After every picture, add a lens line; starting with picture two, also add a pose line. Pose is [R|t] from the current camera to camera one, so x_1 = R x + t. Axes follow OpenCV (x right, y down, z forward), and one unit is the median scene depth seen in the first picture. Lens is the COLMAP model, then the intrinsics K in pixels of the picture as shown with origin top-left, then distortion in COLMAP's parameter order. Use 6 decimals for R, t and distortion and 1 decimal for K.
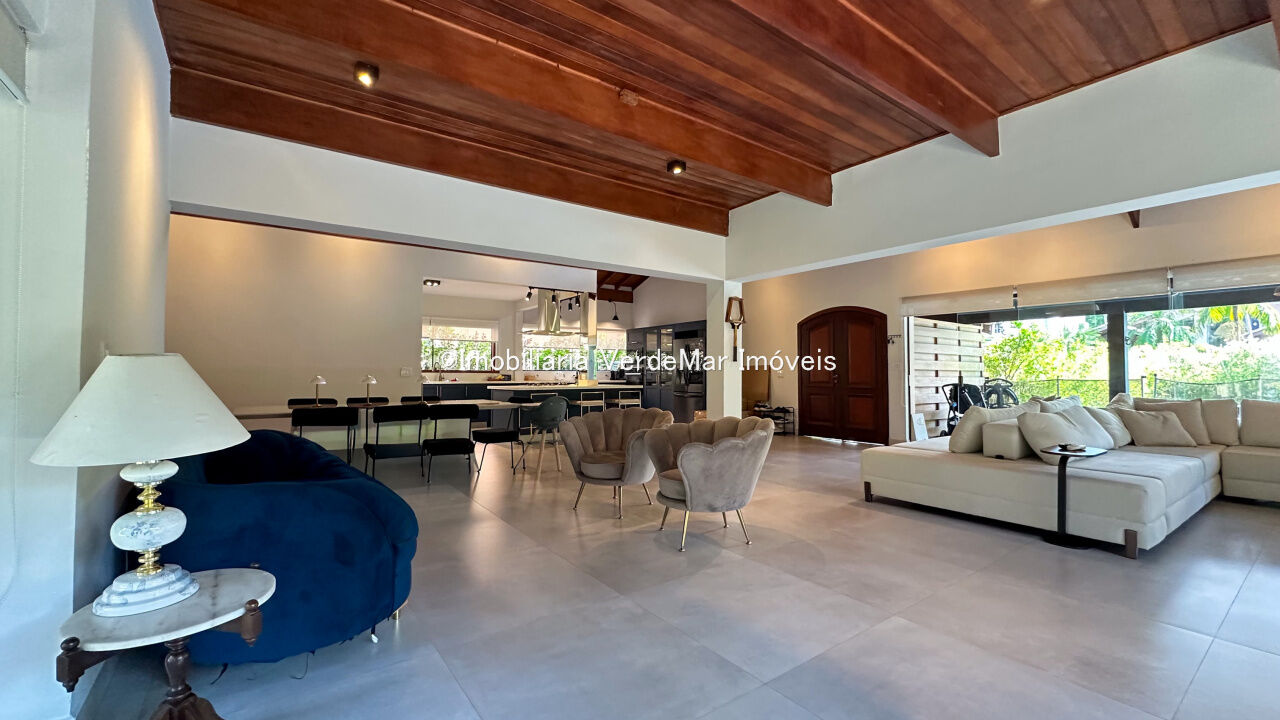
lens RADIAL K [[518.3, 0, 640.0], [0, 518.3, 360.0], [0, 0, 1]] dist [-0.000179, 0.000096]
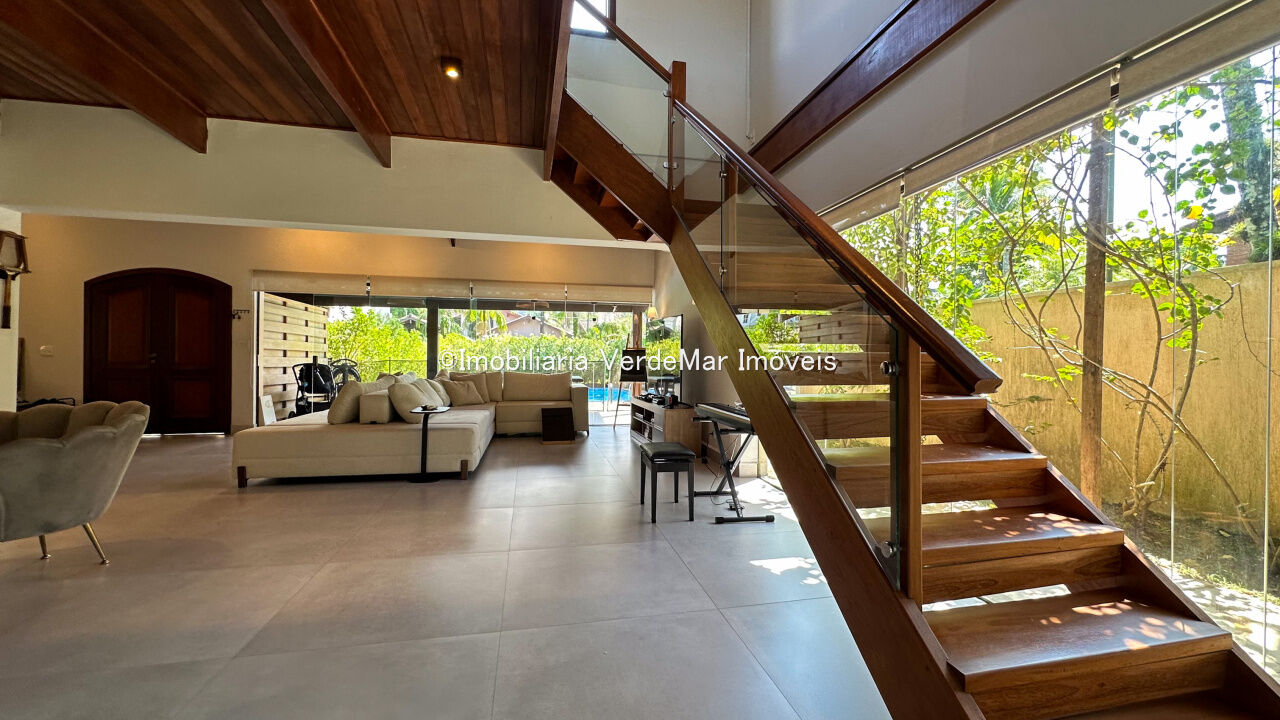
lens RADIAL K [[528.2, 0, 640.0], [0, 528.2, 360.0], [0, 0, 1]] dist [-0.002360, 0.000055]
pose [[0.416234, 0.003400, 0.909251, -0.117469], [-0.034399, 0.999336, 0.012010, 0.008975], [-0.908606, -0.036276, 0.416075, -0.030766]]
